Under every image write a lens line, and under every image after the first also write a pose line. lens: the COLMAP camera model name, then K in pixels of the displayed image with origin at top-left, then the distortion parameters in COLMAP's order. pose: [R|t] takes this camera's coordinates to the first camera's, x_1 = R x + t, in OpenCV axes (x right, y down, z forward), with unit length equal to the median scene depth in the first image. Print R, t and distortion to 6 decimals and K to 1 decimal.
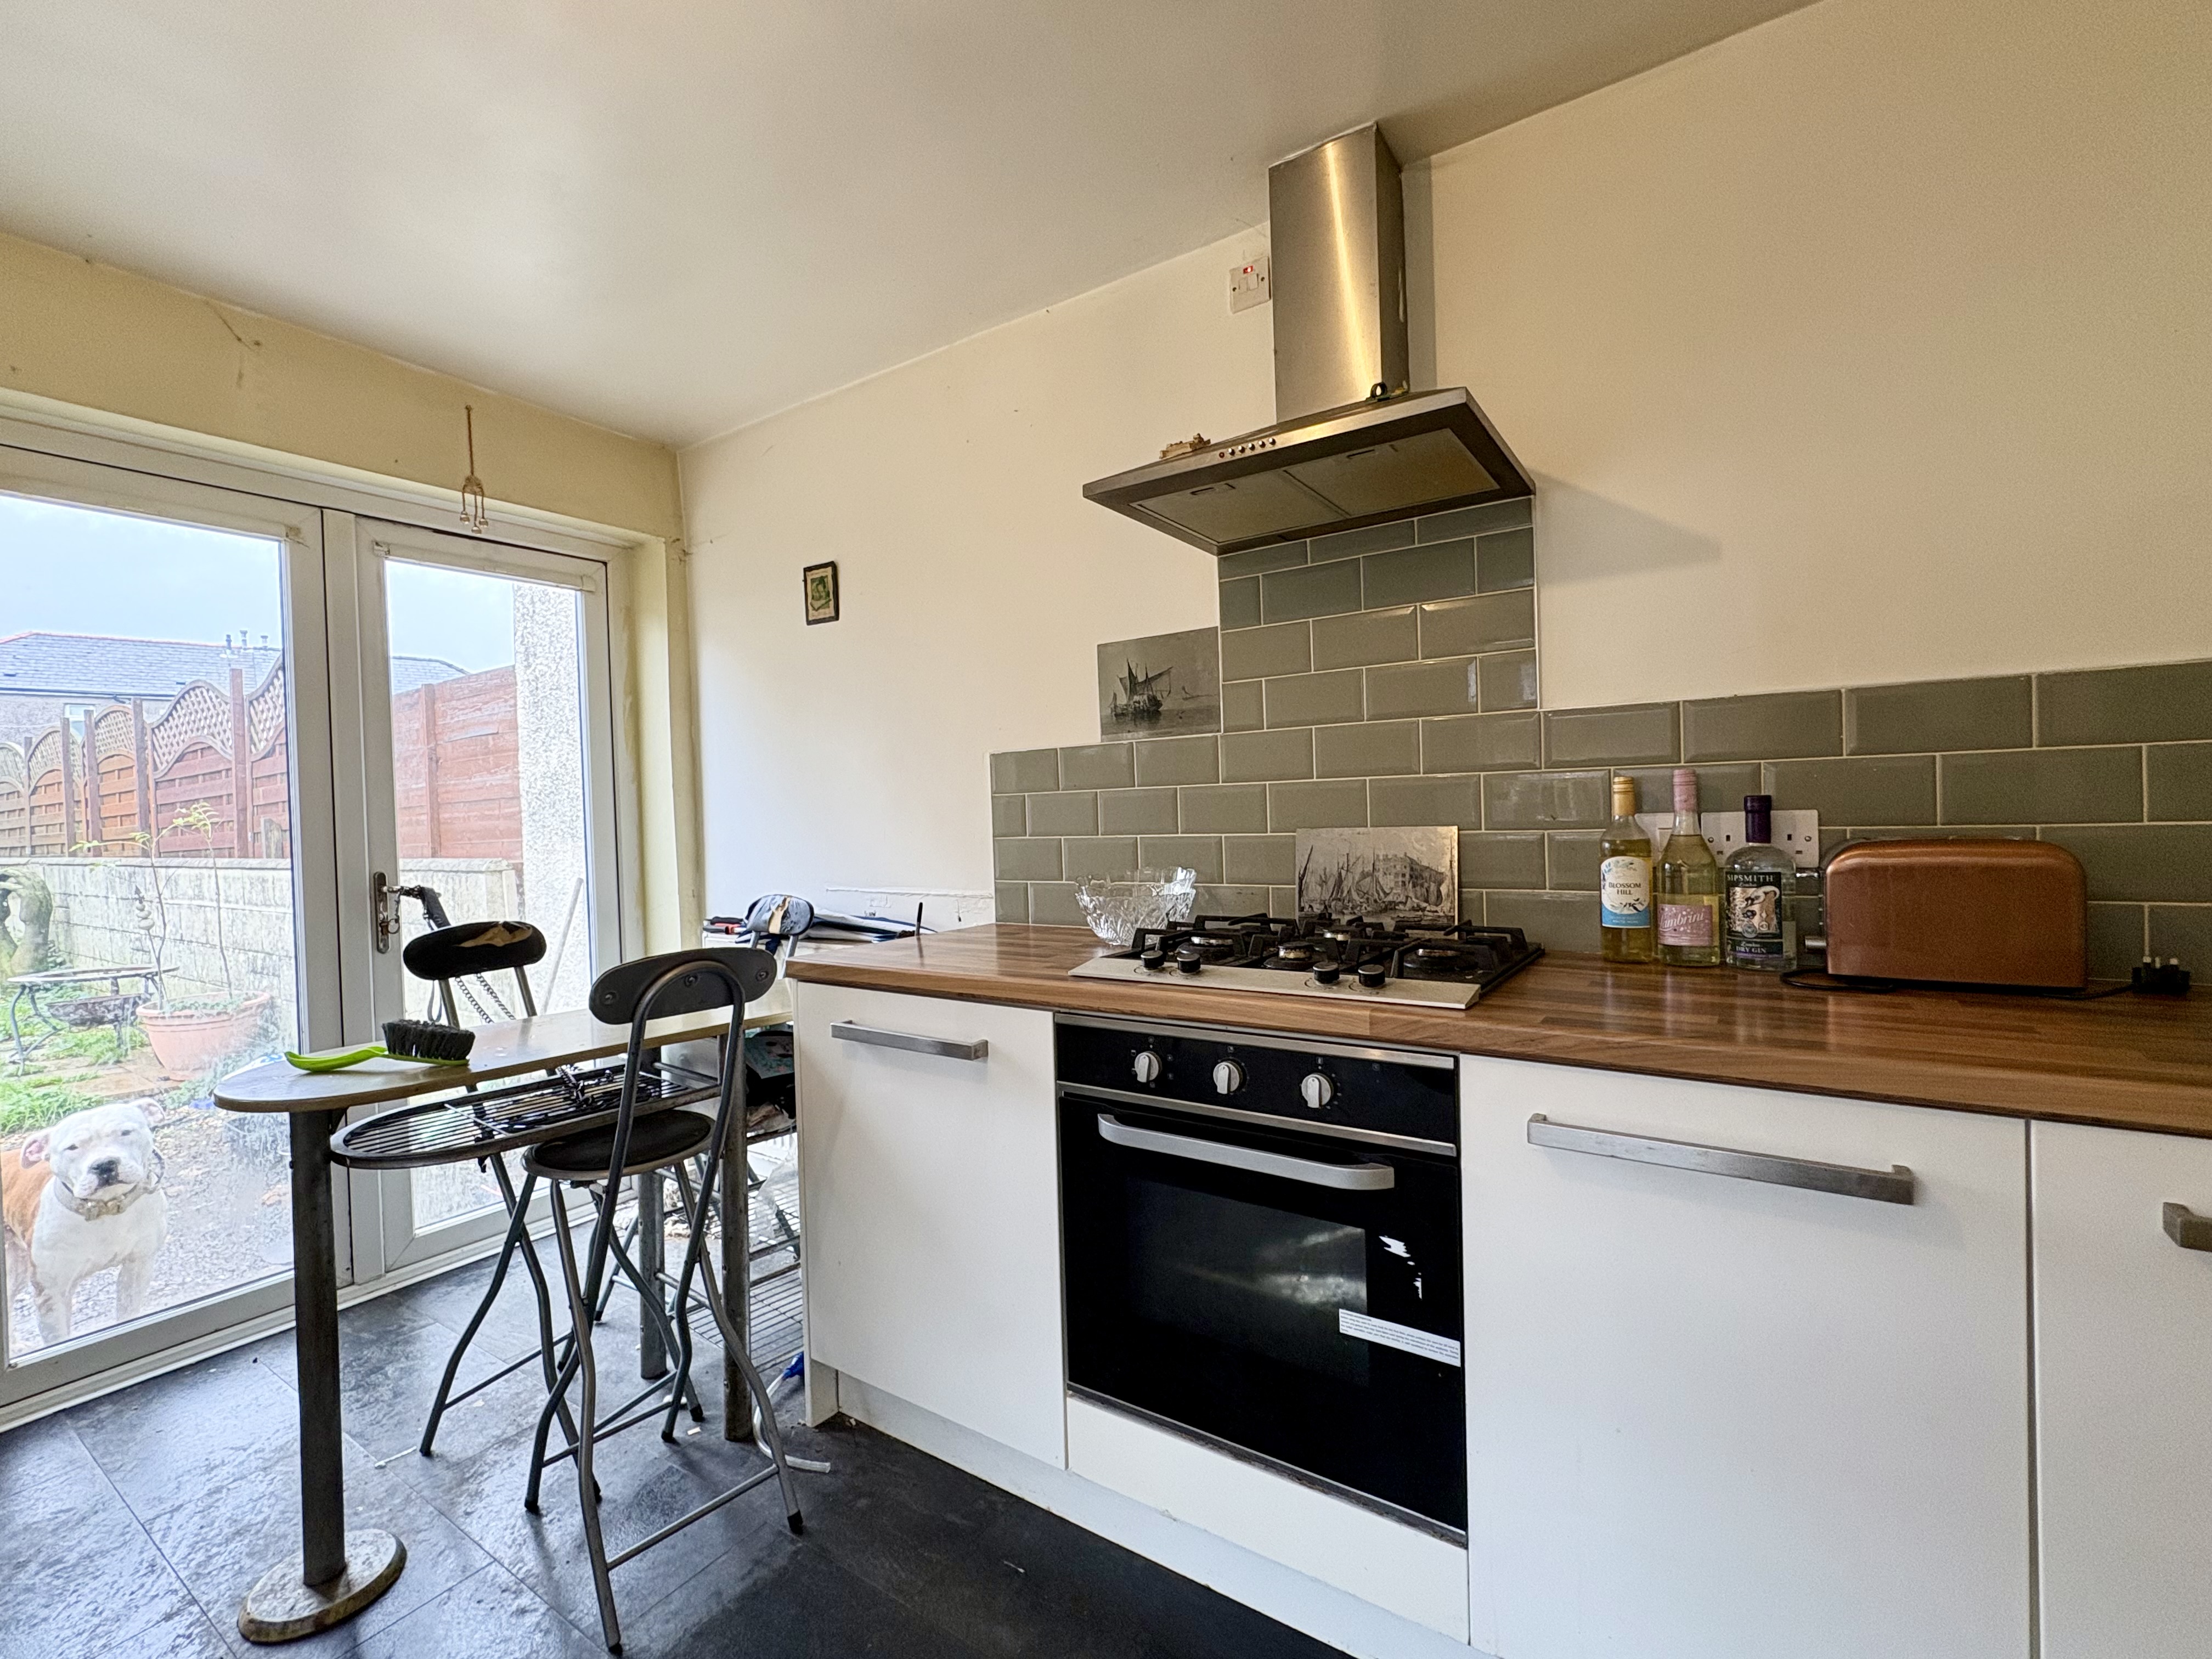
lens RADIAL K [[972.5, 0, 1106.0], [0, 972.5, 829.5], [0, 0, 1]] dist [0.000201, -0.000432]
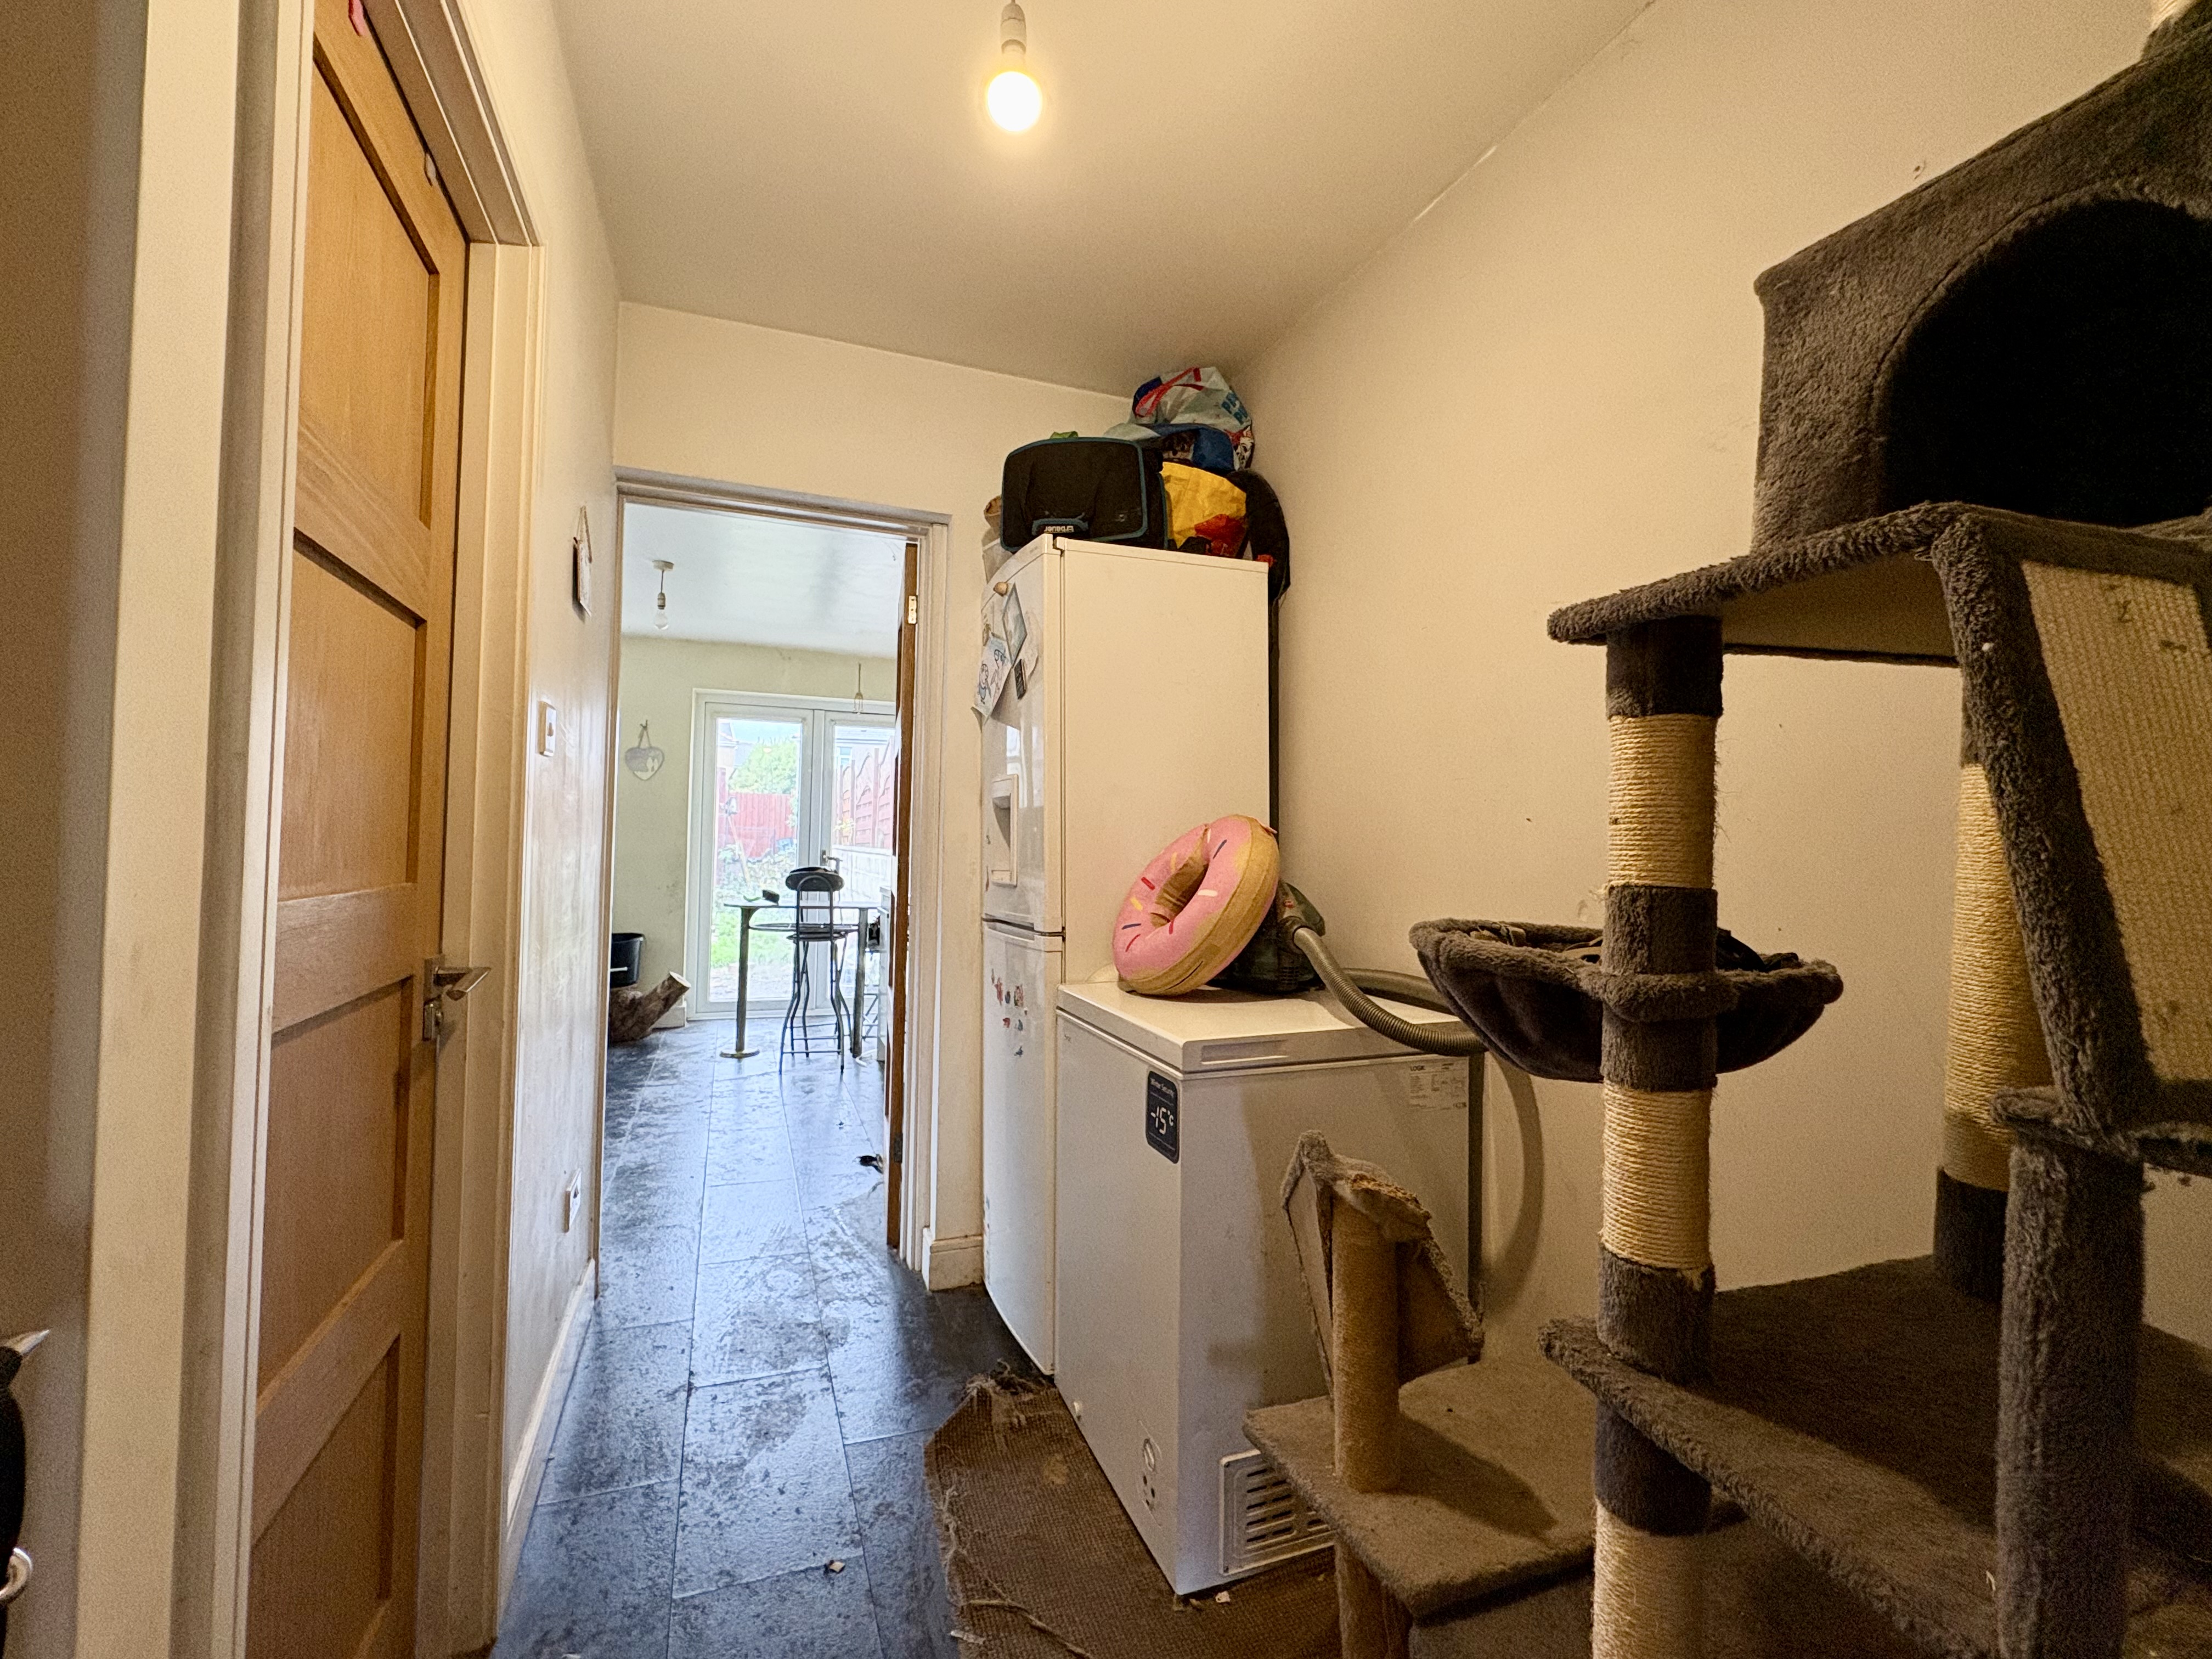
lens RADIAL K [[972.5, 0, 1106.0], [0, 972.5, 829.5], [0, 0, 1]] dist [0.000201, -0.000432]
pose [[0.819330, 0.037370, -0.572103, 2.132348], [-0.056677, 0.998265, -0.015963, -0.017047], [0.570514, 0.045504, 0.820027, -1.080530]]
